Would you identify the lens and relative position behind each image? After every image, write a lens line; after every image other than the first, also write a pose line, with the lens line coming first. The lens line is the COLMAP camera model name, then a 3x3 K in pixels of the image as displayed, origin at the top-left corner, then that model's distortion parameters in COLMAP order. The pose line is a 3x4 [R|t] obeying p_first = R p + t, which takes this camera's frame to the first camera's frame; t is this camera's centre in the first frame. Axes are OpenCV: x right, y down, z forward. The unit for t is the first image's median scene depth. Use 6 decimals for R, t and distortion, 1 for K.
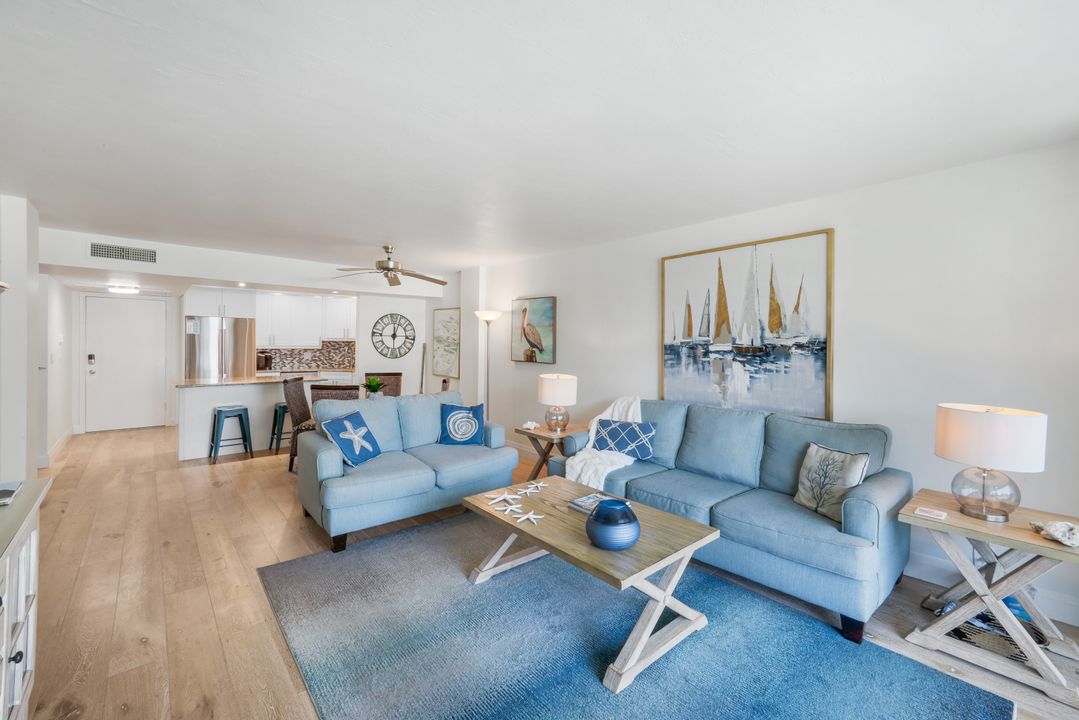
lens RADIAL K [[441.0, 0, 535.5], [0, 441.0, 347.1], [0, 0, 1]] dist [-0.002331, -0.000282]
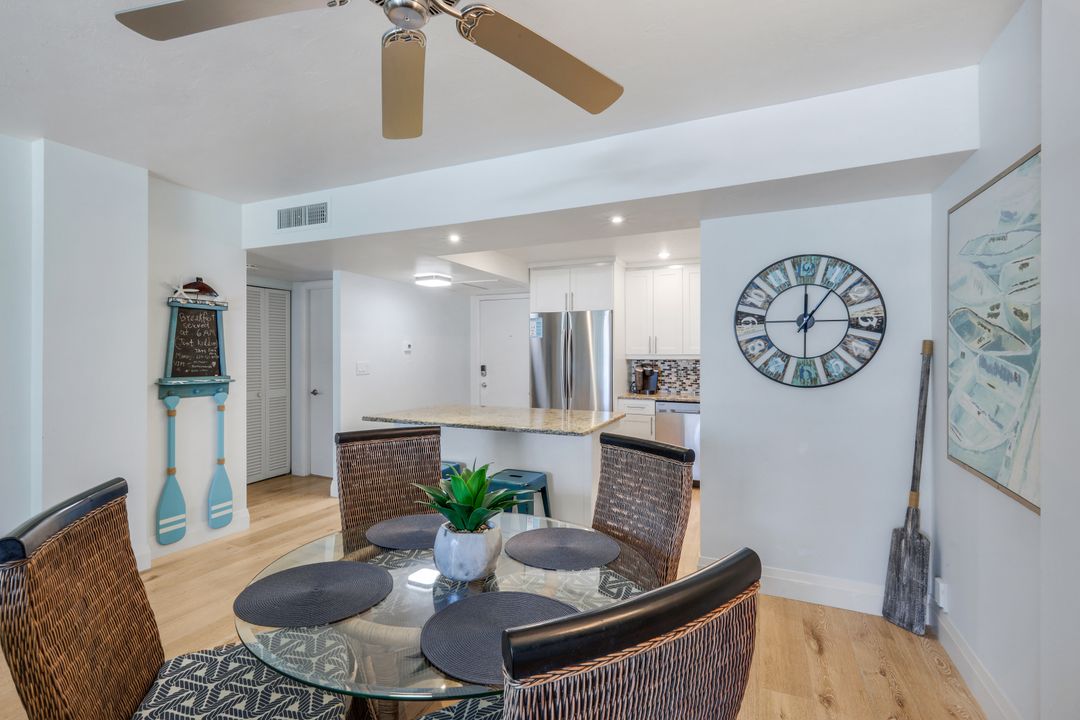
lens RADIAL K [[486.4, 0, 537.5], [0, 486.4, 351.7], [0, 0, 1]] dist [0.000402, 0.000091]
pose [[0.405648, -0.013469, -0.913930, -0.066761], [-0.002451, 0.999872, -0.015824, 0.004477], [0.914026, 0.008659, 0.405563, 0.678964]]
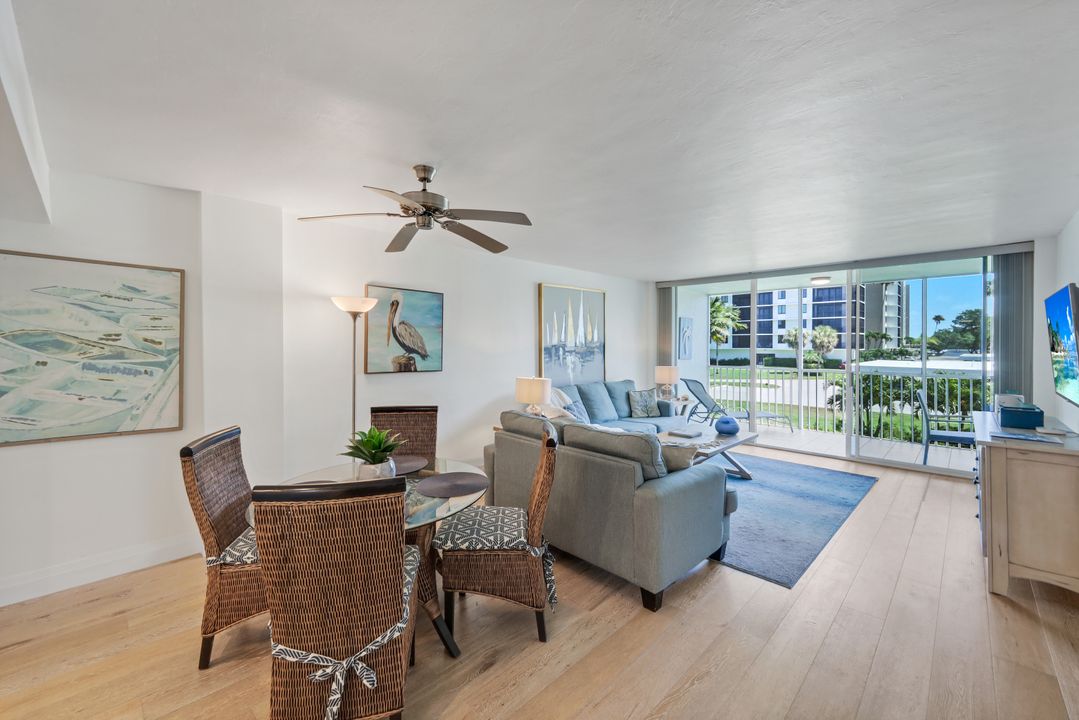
lens RADIAL K [[441.0, 0, 535.5], [0, 441.0, 347.1], [0, 0, 1]] dist [-0.002331, -0.000282]
pose [[-0.065948, -0.016941, 0.997679, -0.609725], [0.002457, 0.999850, 0.017140, -0.017113], [-0.997820, 0.003581, -0.065897, 0.636451]]
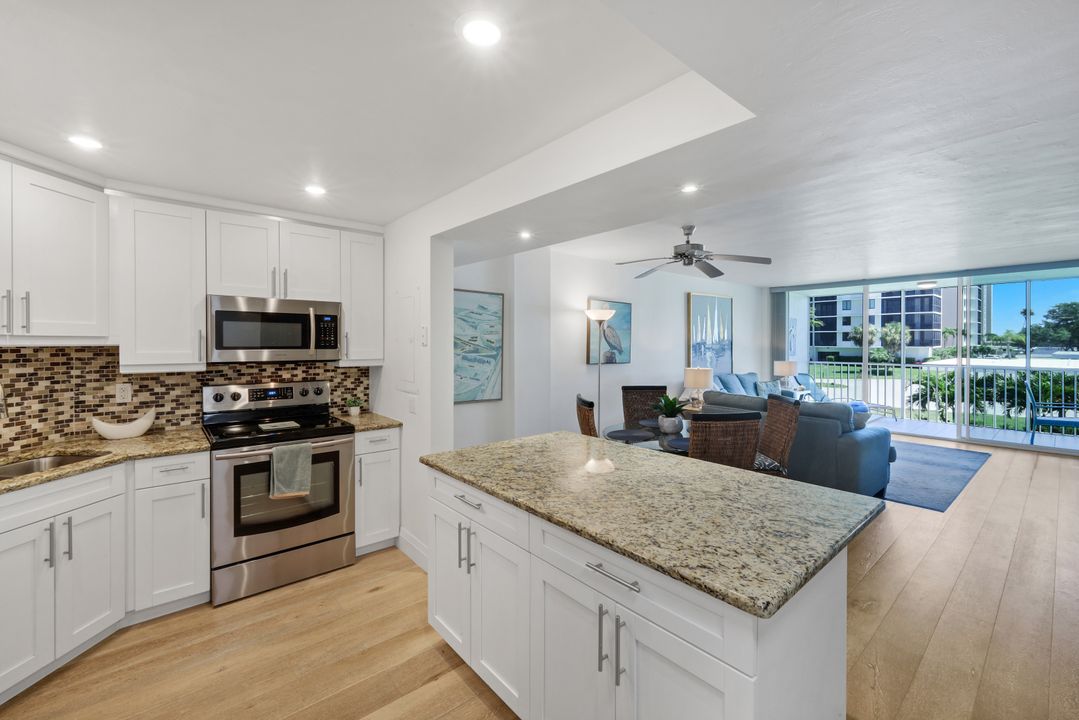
lens RADIAL K [[448.5, 0, 535.7], [0, 448.5, 346.5], [0, 0, 1]] dist [-0.001306, -0.000079]
pose [[0.022529, -0.017511, 0.999593, -0.811780], [0.008043, 0.999817, 0.017333, -0.019727], [-0.999714, 0.007649, 0.022665, 0.886266]]
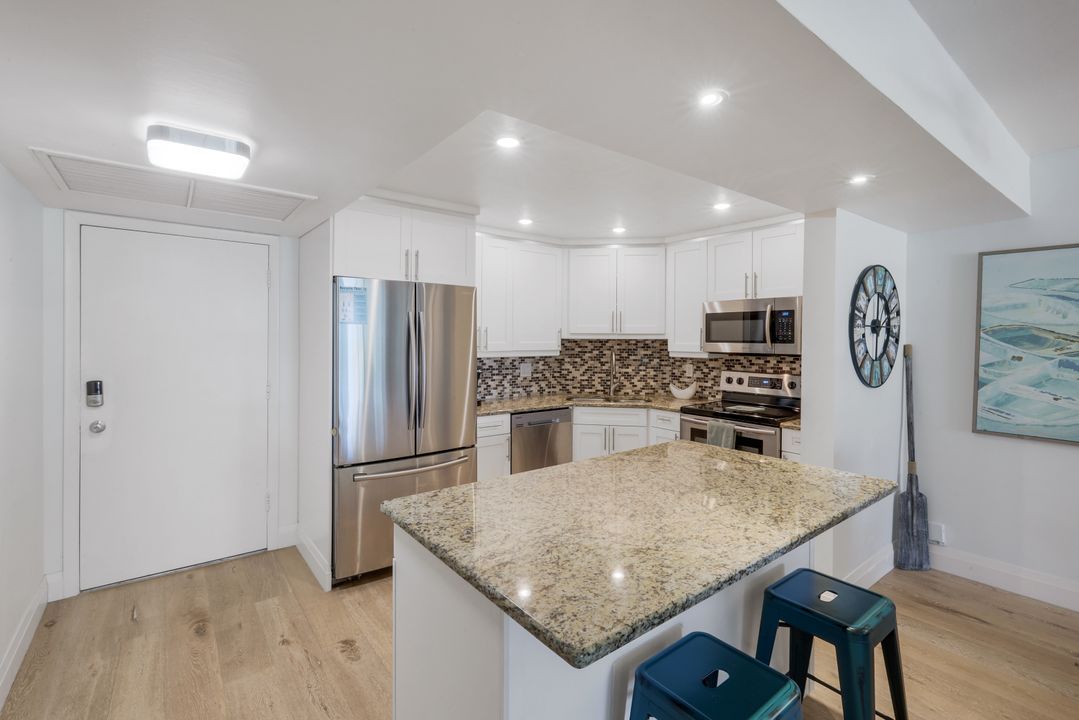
lens RADIAL K [[483.5, 0, 539.2], [0, 483.5, 338.0], [0, 0, 1]] dist [0.000102, 0.000121]
pose [[0.997518, -0.005938, -0.070162, -0.584746], [0.005320, 0.999945, -0.008995, -0.013714], [0.070212, 0.008600, 0.997495, 0.596310]]
